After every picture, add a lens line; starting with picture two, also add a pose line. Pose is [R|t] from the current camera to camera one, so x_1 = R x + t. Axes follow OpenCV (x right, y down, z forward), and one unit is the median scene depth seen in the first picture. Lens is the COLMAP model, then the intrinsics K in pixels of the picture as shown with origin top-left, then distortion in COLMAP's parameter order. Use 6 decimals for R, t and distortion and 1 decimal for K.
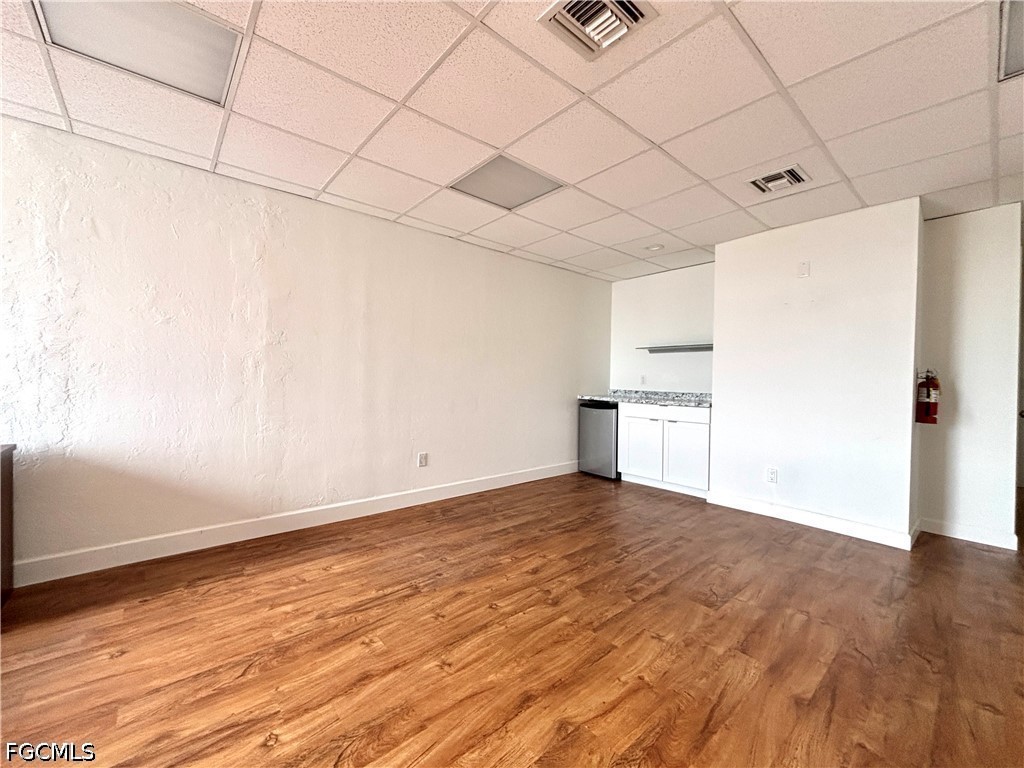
lens RADIAL K [[412.7, 0, 507.4], [0, 412.7, 384.7], [0, 0, 1]] dist [-0.002944, 0.000170]
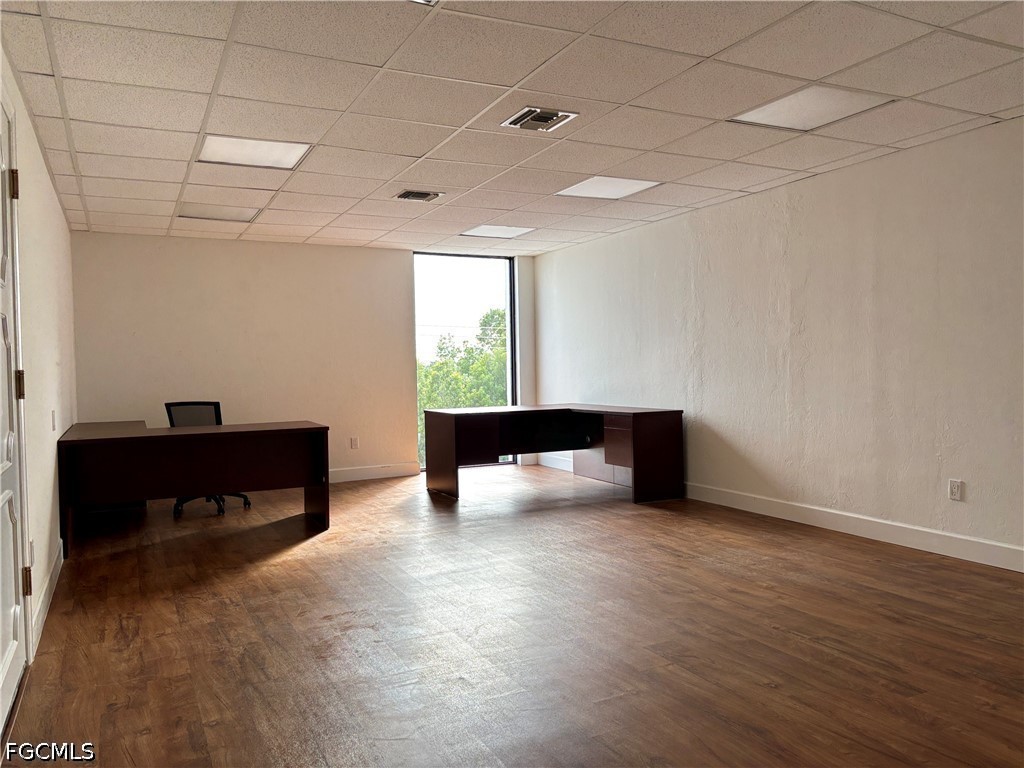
lens RADIAL K [[773.2, 0, 511.3], [0, 773.2, 380.4], [0, 0, 1]] dist [0.036246, -0.029476]
pose [[-0.240656, 0.004483, -0.970600, 1.346854], [-0.002134, 0.999984, 0.005148, 0.006256], [0.970608, 0.003310, -0.240643, 0.723076]]
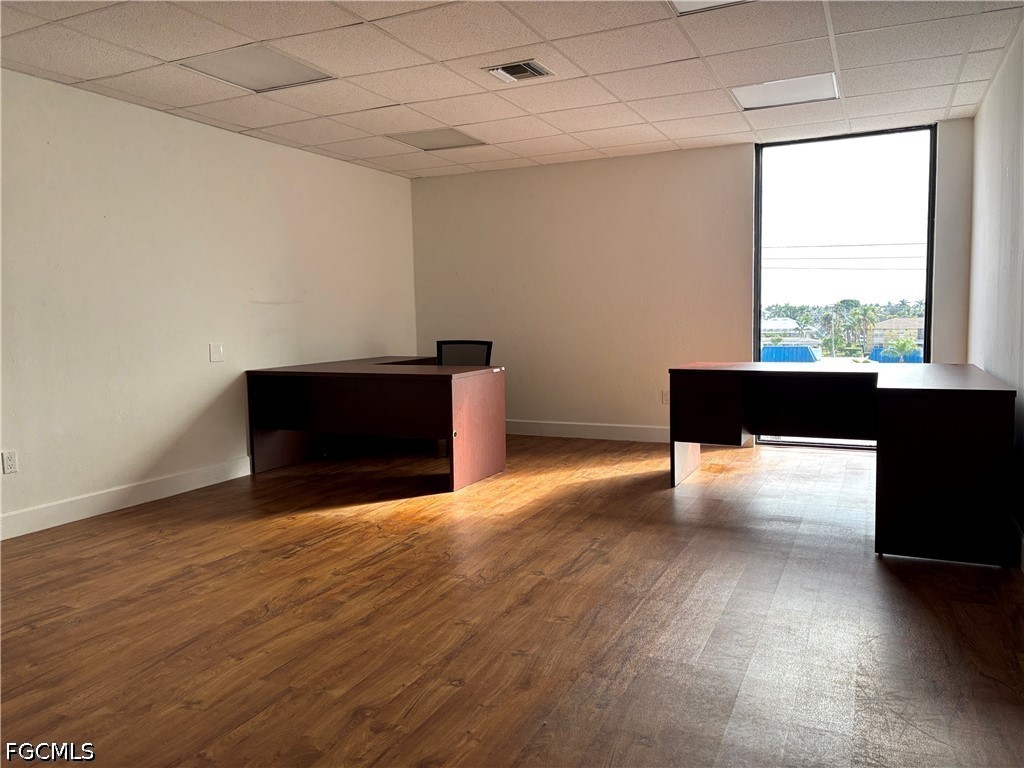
lens RADIAL K [[773.2, 0, 507.0], [0, 773.2, 387.8], [0, 0, 1]] dist [0.036246, -0.029476]
pose [[-0.911644, 0.038077, -0.409213, 0.229959], [-0.004090, 0.994809, 0.101678, -0.008404], [0.410960, 0.094368, -0.906756, 1.327775]]
